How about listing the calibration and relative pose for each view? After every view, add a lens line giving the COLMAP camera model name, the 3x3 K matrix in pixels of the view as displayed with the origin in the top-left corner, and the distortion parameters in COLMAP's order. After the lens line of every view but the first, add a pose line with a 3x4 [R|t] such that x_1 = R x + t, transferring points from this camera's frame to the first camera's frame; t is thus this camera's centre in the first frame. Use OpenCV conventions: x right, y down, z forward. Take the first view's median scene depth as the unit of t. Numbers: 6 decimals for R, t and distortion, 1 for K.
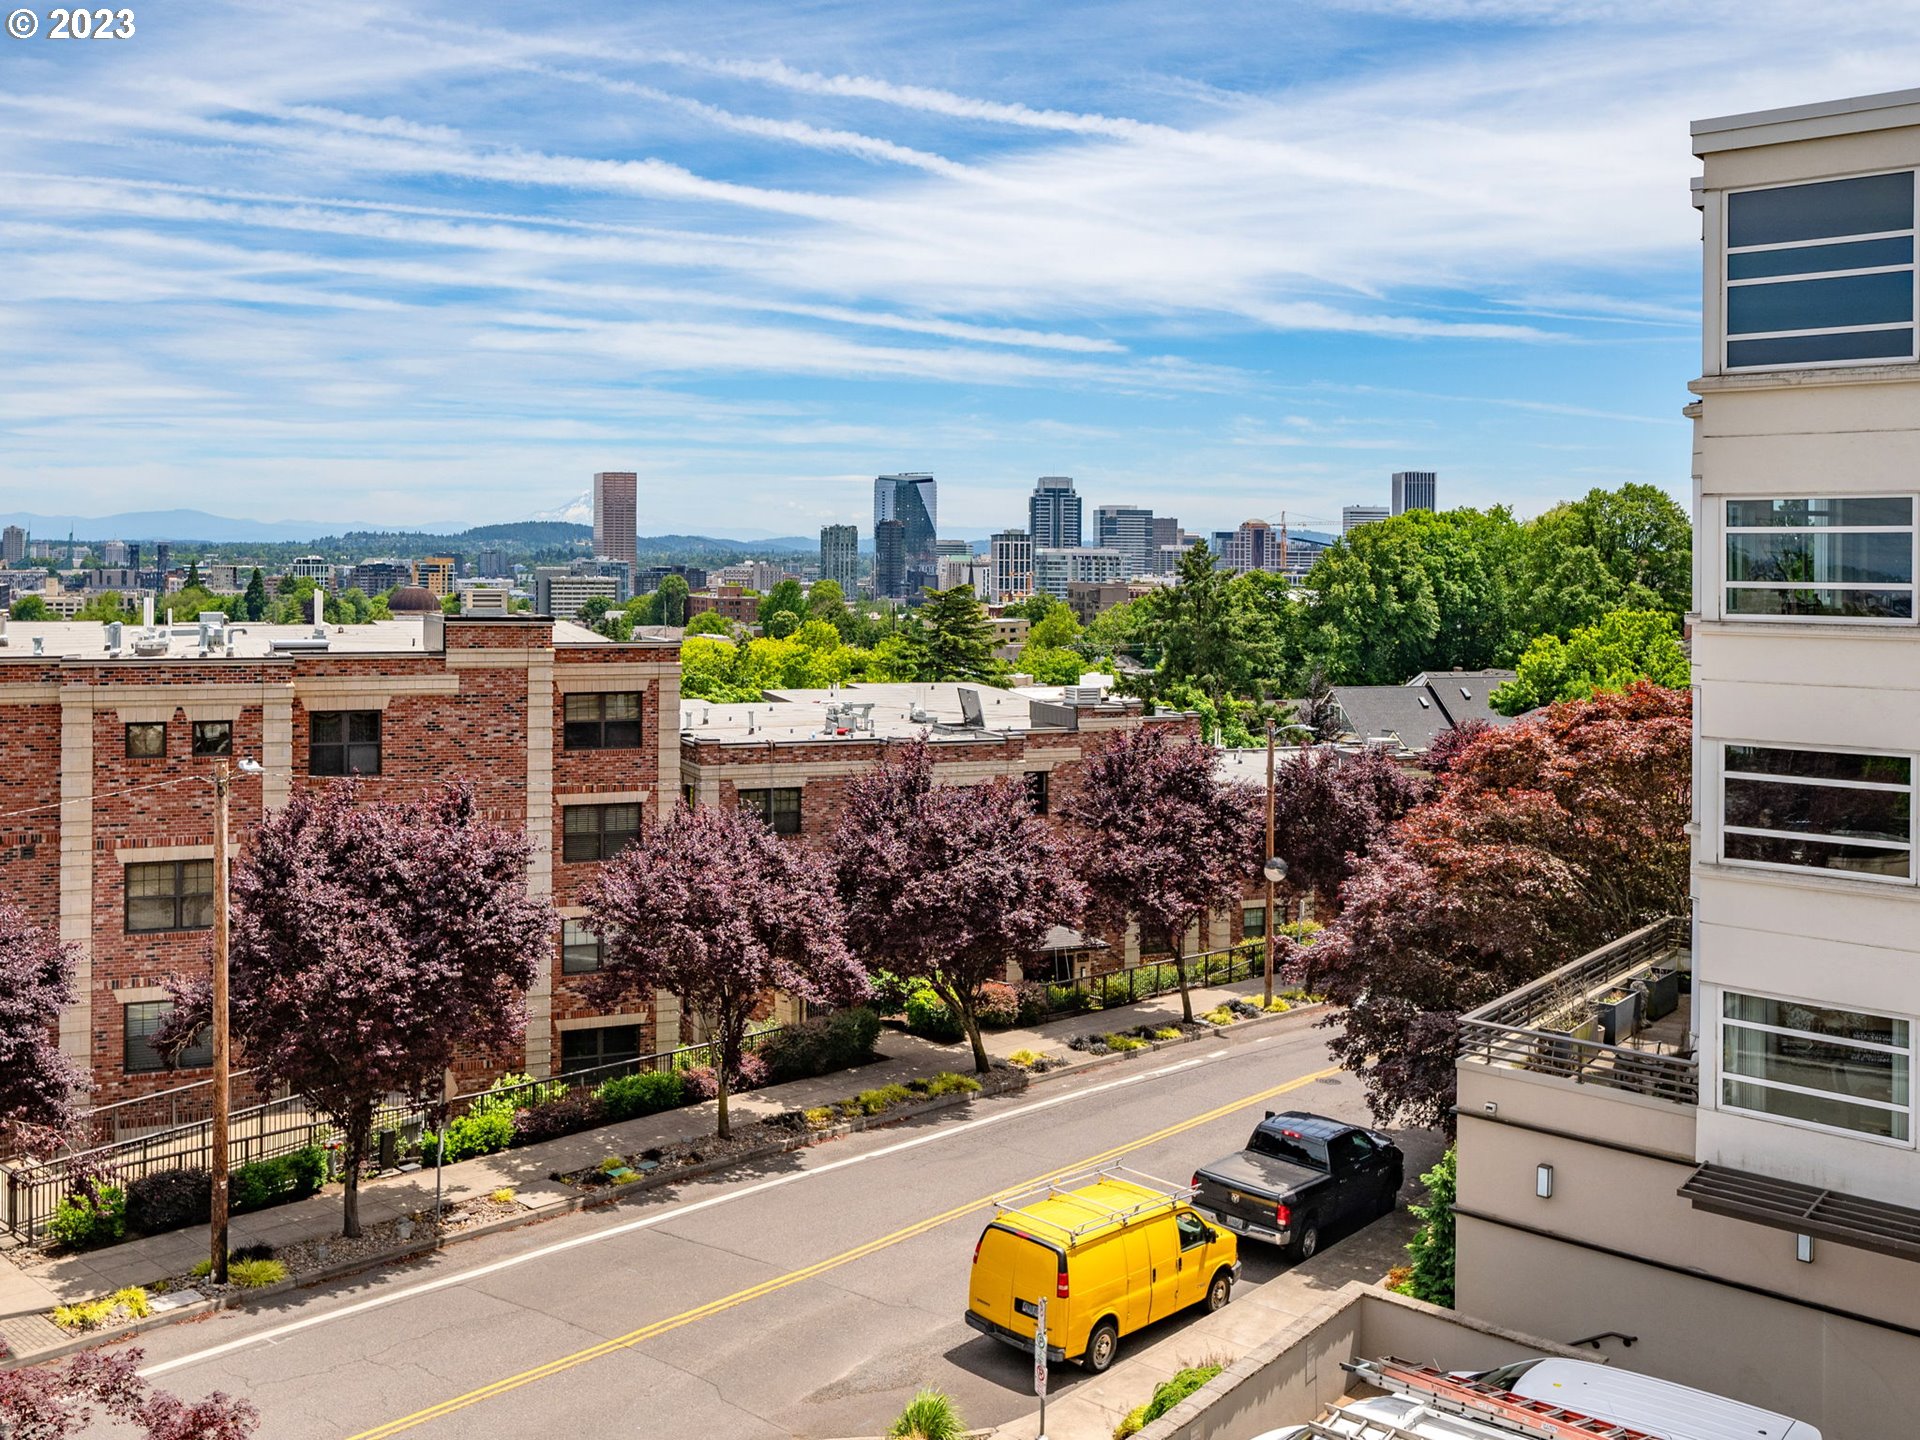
lens RADIAL K [[2612.6, 0, 960.0], [0, 2612.6, 720.0], [0, 0, 1]] dist [0.021088, 0.053847]
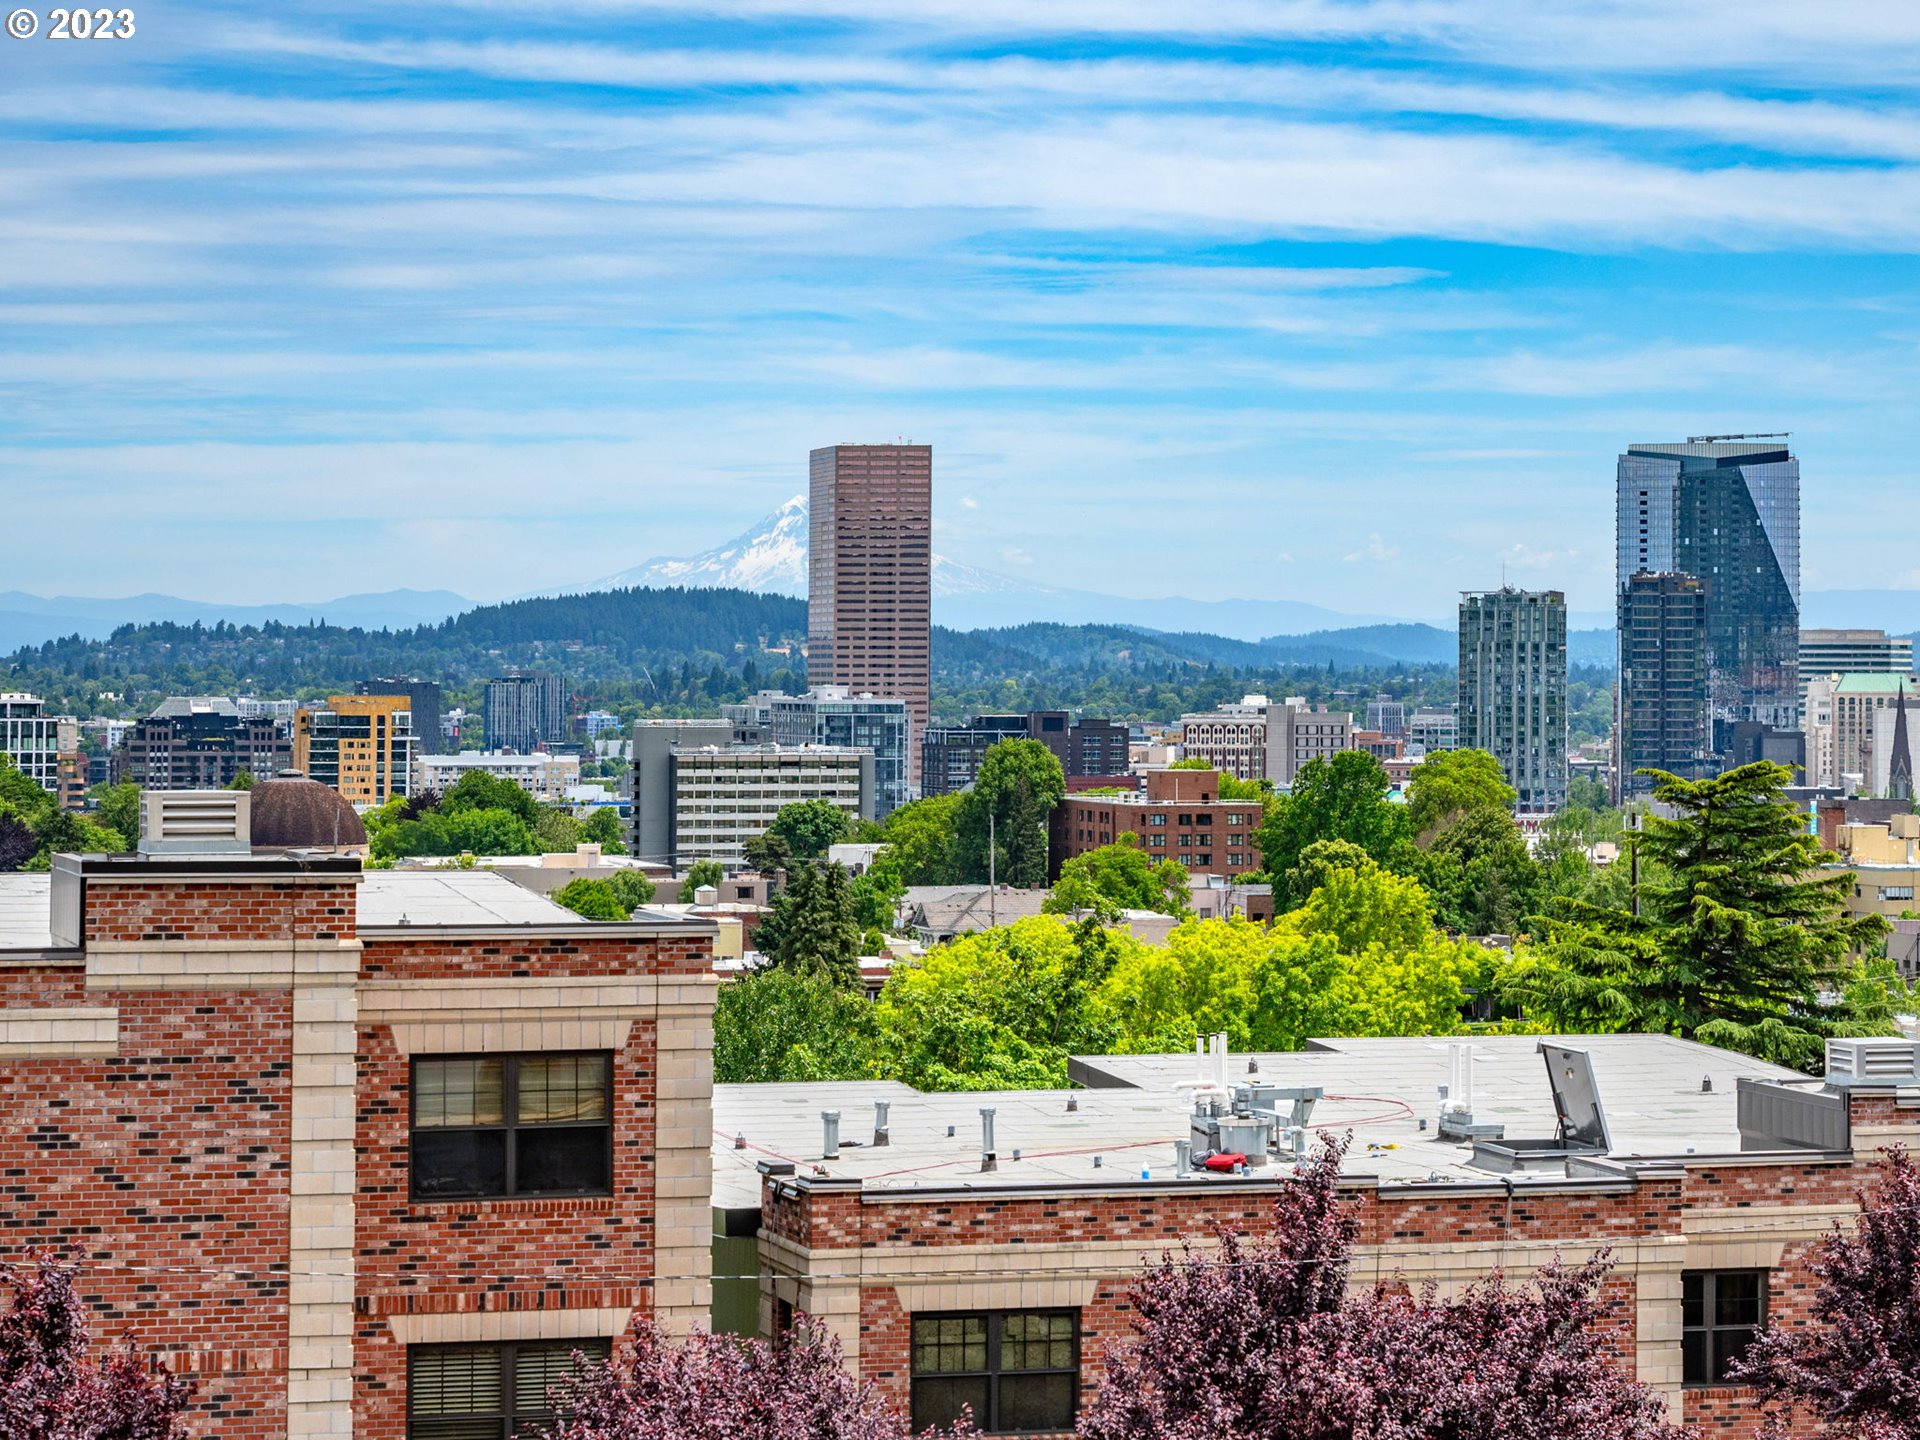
lens RADIAL K [[7751.2, 0, 960.0], [0, 7751.2, 720.0], [0, 0, 1]] dist [0.015910, 1.563422]
pose [[0.992084, -0.008752, -0.125274, 0.048813], [0.001576, 0.998357, -0.057270, 0.004013], [0.125570, 0.056619, 0.990468, -0.089598]]
